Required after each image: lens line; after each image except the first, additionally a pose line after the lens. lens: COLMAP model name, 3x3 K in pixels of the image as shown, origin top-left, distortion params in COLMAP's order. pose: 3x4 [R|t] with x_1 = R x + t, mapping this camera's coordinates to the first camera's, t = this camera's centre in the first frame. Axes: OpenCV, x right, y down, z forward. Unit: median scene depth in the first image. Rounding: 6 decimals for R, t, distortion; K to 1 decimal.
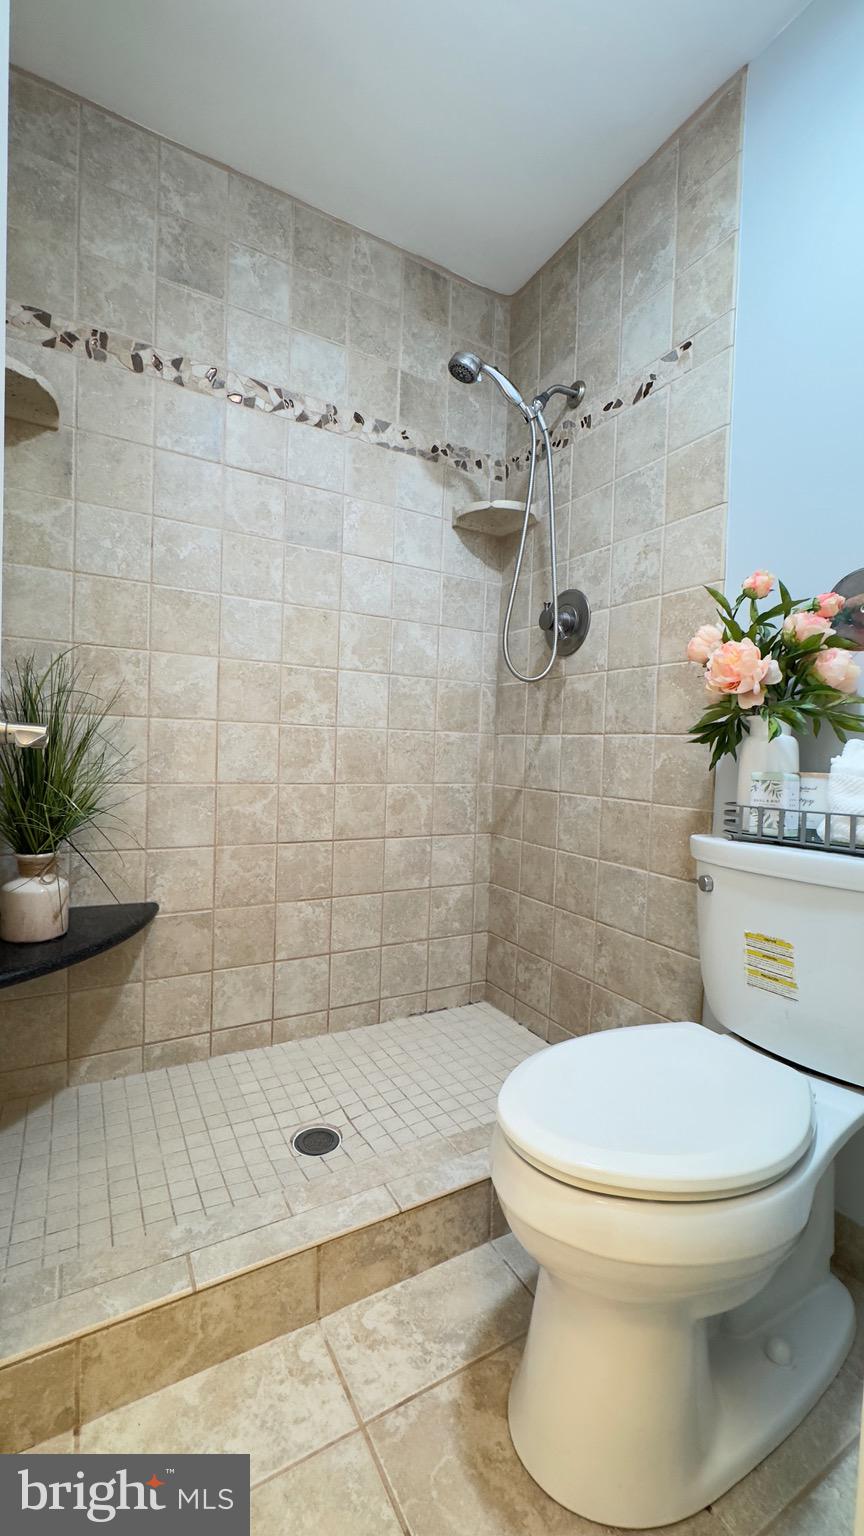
lens RADIAL K [[614.6, 0, 437.5], [0, 614.6, 768.6], [0, 0, 1]] dist [-0.003437, 0.000114]
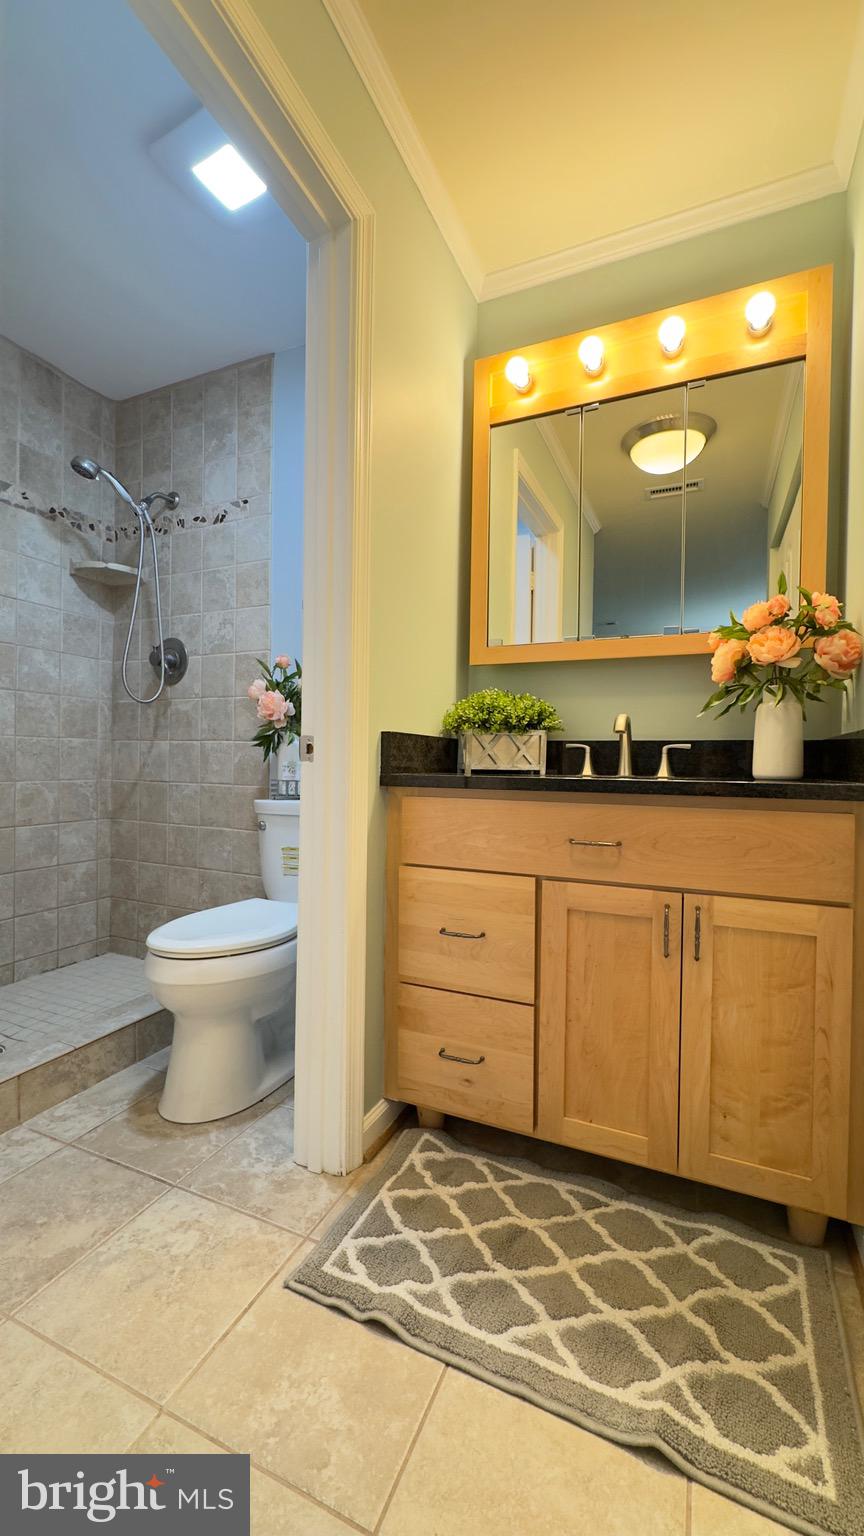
lens RADIAL K [[614.6, 0, 435.1], [0, 614.6, 773.1], [0, 0, 1]] dist [-0.003437, 0.000114]
pose [[0.809825, -0.029364, 0.585936, -0.132859], [0.028587, 0.999535, 0.010581, 0.021096], [-0.585975, 0.008181, 0.810288, -0.501548]]
